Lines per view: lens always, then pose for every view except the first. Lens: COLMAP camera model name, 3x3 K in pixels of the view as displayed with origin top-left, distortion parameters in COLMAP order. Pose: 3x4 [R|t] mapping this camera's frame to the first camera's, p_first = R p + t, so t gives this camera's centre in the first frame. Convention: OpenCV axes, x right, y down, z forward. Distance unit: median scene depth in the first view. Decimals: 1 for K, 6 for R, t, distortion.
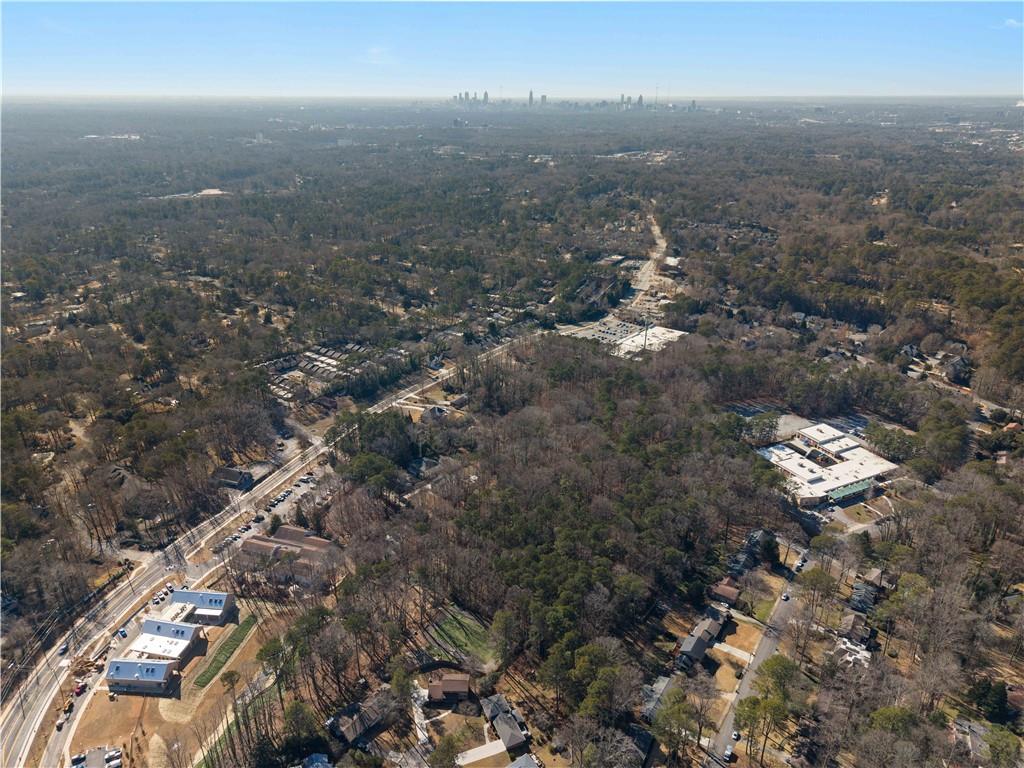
lens RADIAL K [[684.6, 0, 512.0], [0, 684.6, 384.0], [0, 0, 1]] dist [0.029297, -0.000247]
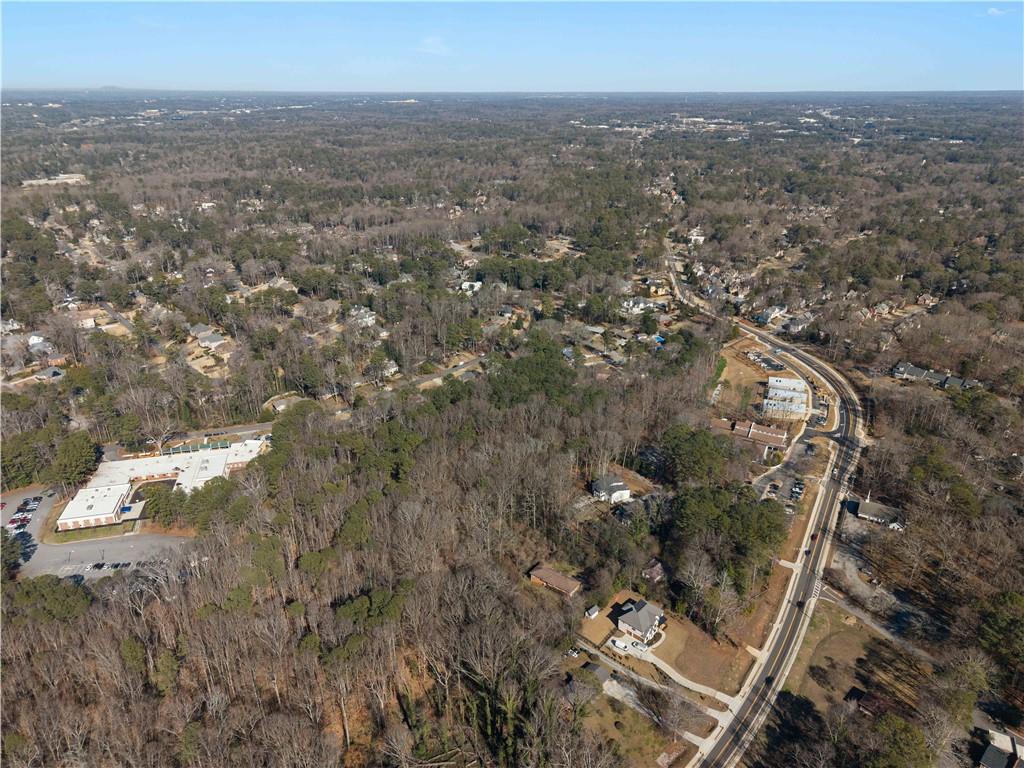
lens RADIAL K [[684.6, 0, 512.0], [0, 684.6, 384.0], [0, 0, 1]] dist [0.029297, -0.000247]
pose [[-0.977267, -0.084299, 0.194532, -0.182129], [0.083351, 0.690901, 0.718129, -0.813804], [-0.194940, 0.718018, -0.668168, 2.103187]]
